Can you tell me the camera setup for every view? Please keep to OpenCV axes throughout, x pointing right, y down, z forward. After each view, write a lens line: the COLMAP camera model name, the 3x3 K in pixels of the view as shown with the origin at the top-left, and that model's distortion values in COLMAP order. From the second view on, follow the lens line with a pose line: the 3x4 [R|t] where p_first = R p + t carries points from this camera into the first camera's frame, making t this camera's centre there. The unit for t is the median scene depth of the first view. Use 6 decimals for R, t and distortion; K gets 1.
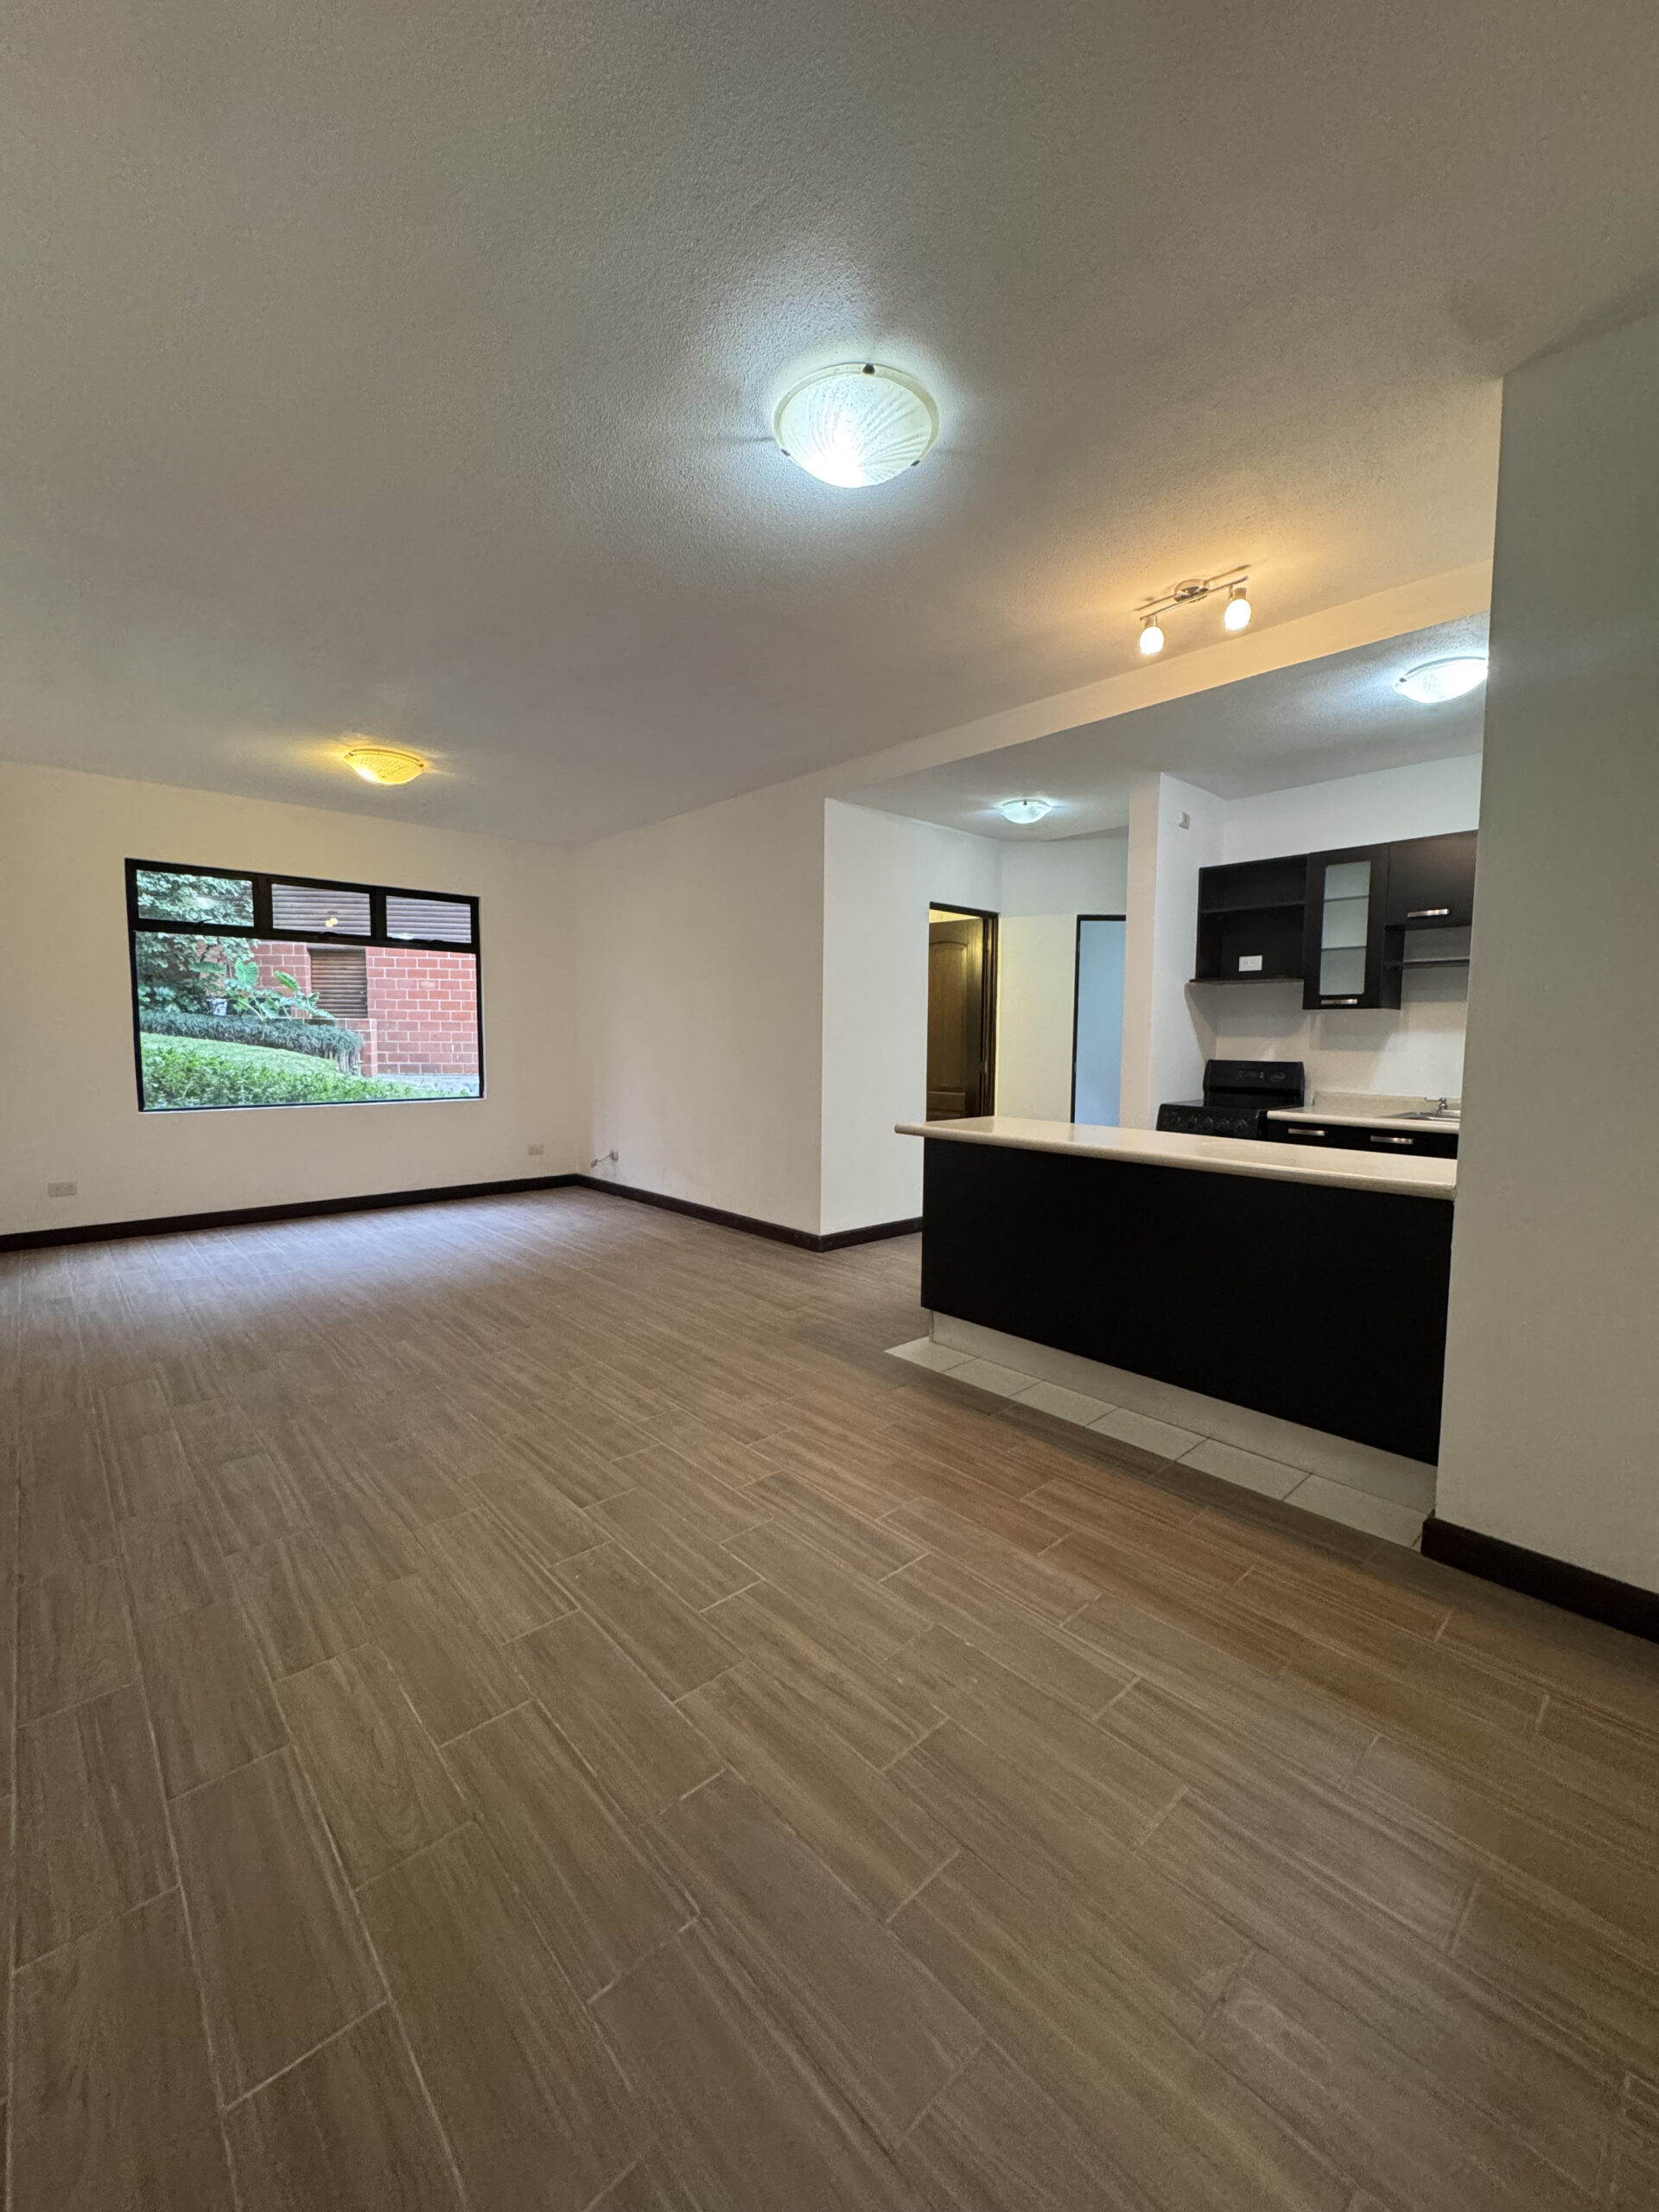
lens RADIAL K [[887.6, 0, 828.7], [0, 887.6, 1104.6], [0, 0, 1]] dist [-0.001052, -0.000173]
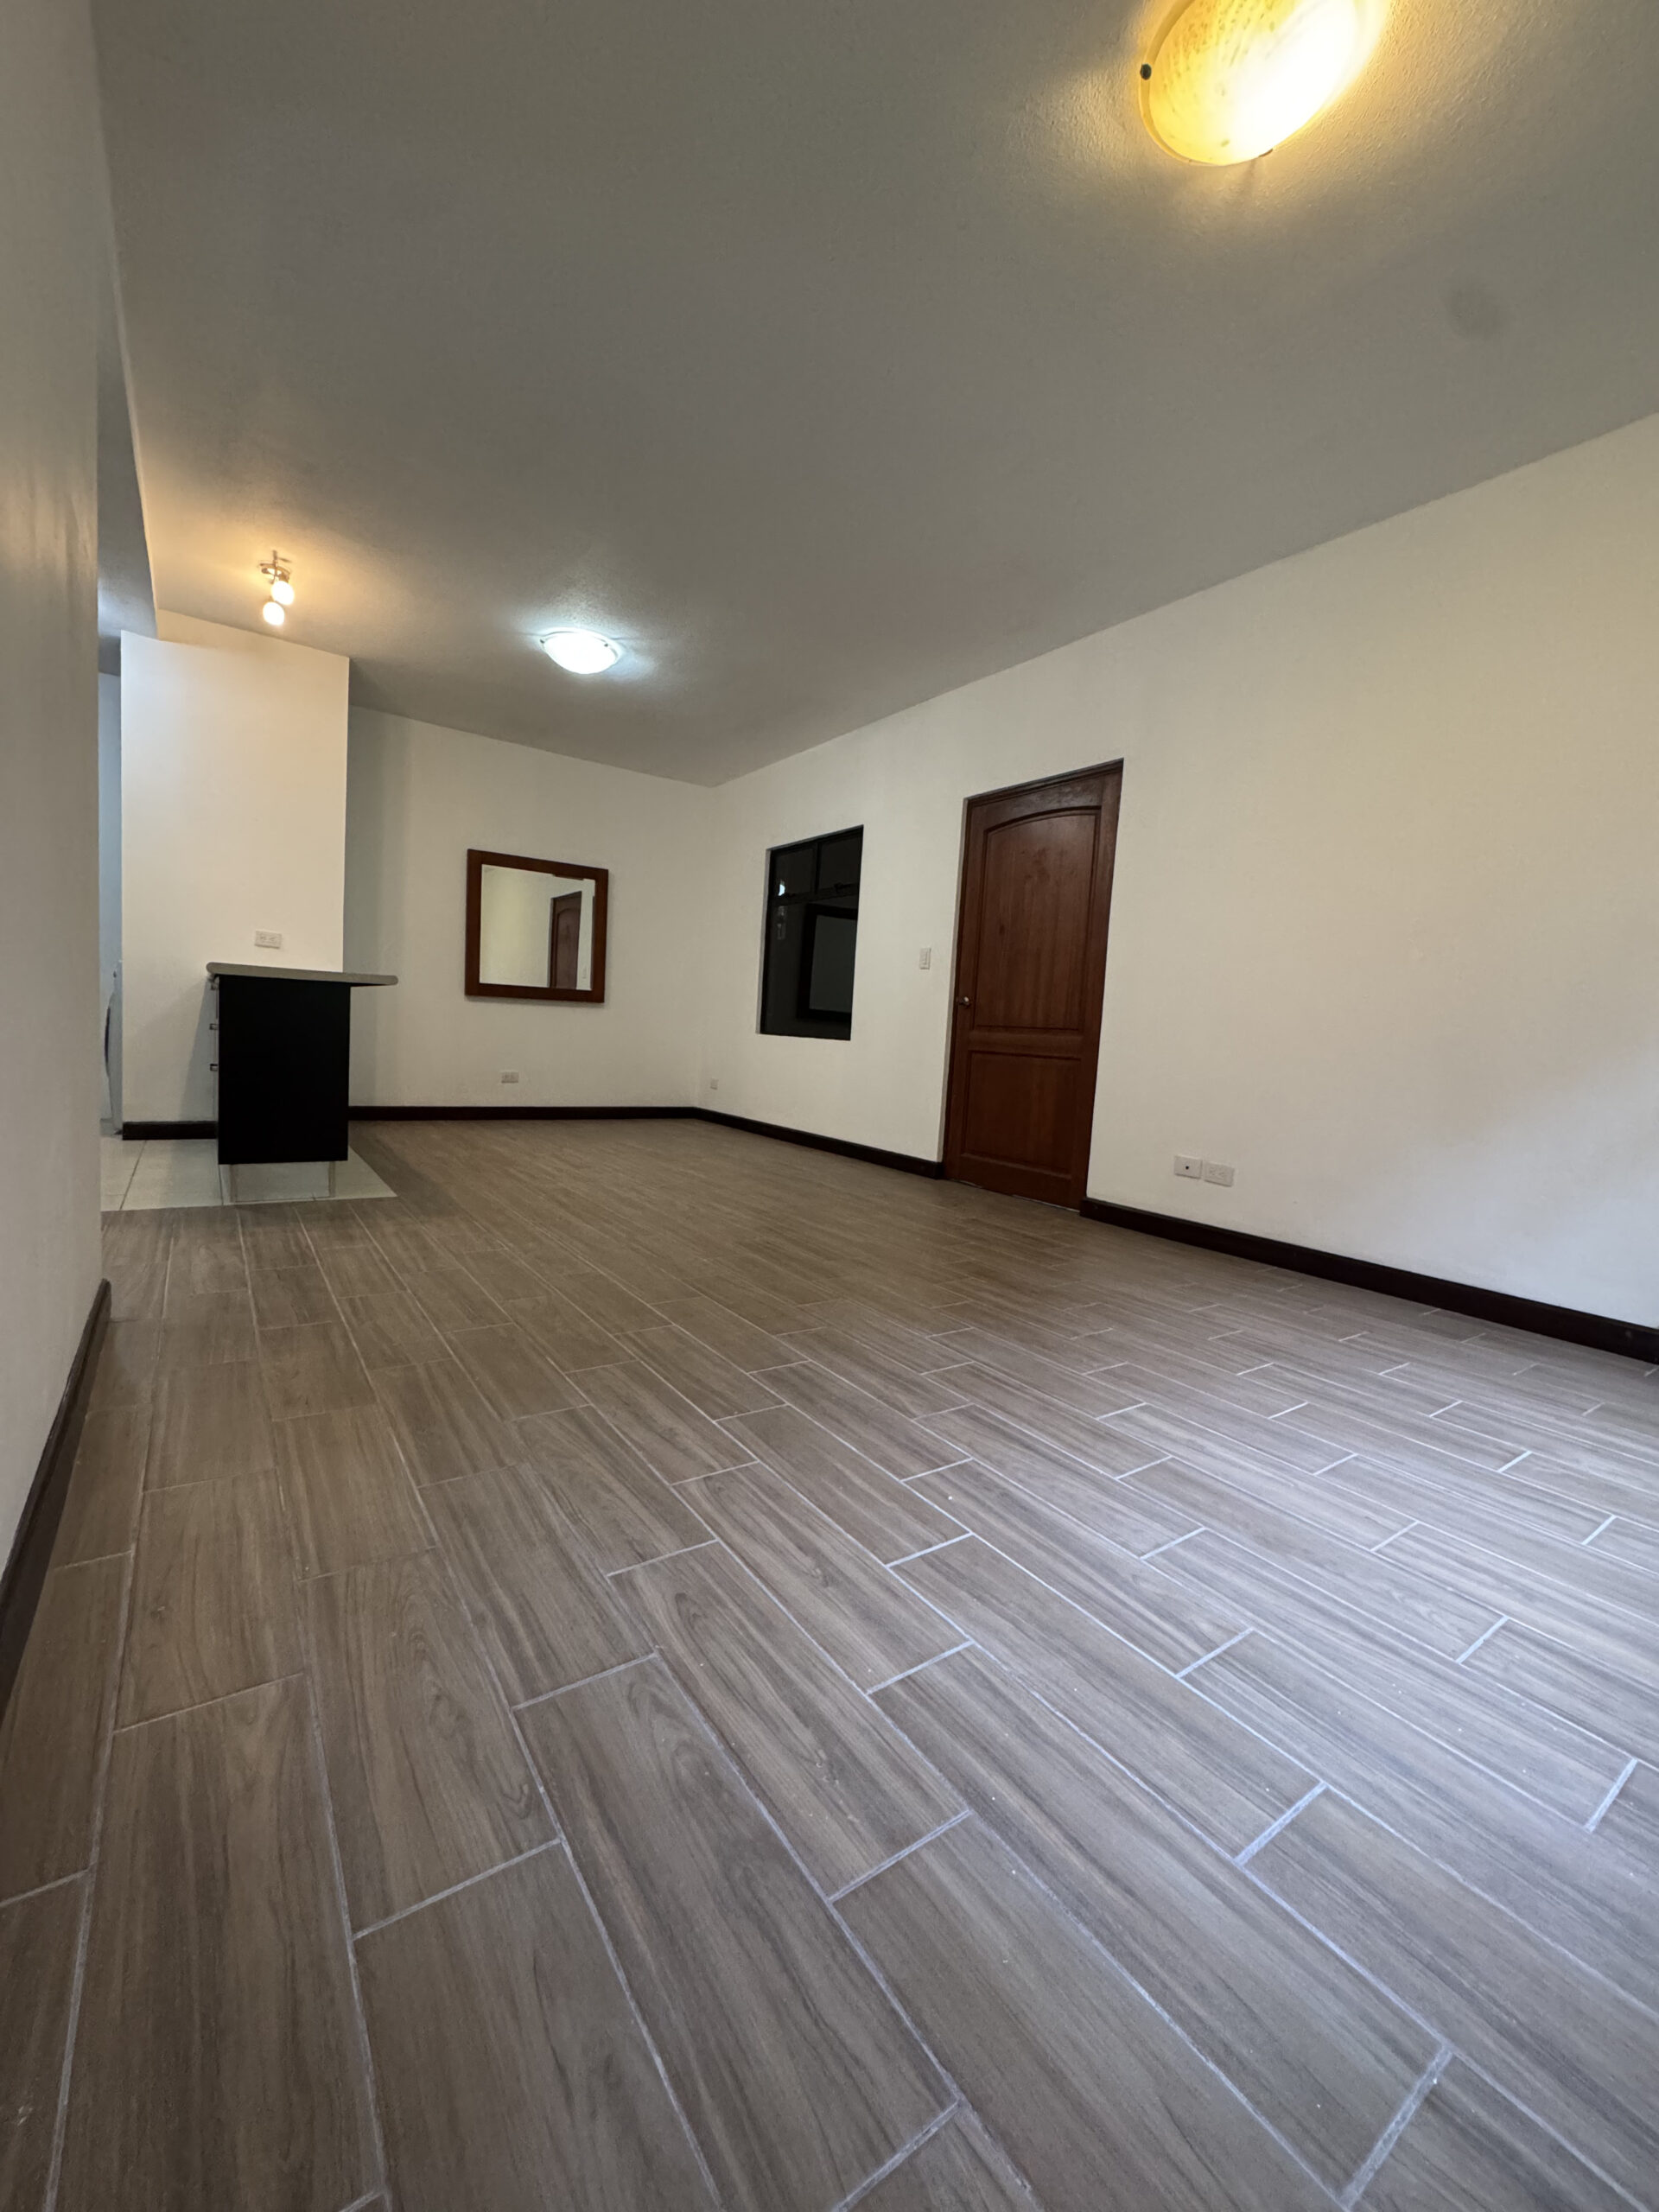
lens RADIAL K [[887.6, 0, 828.7], [0, 887.6, 1104.6], [0, 0, 1]] dist [-0.001052, -0.000173]
pose [[-0.990036, -0.078866, 0.116654, -0.819146], [-0.059516, 0.985169, 0.160935, -0.040185], [-0.127616, 0.152389, -0.980047, 2.866410]]
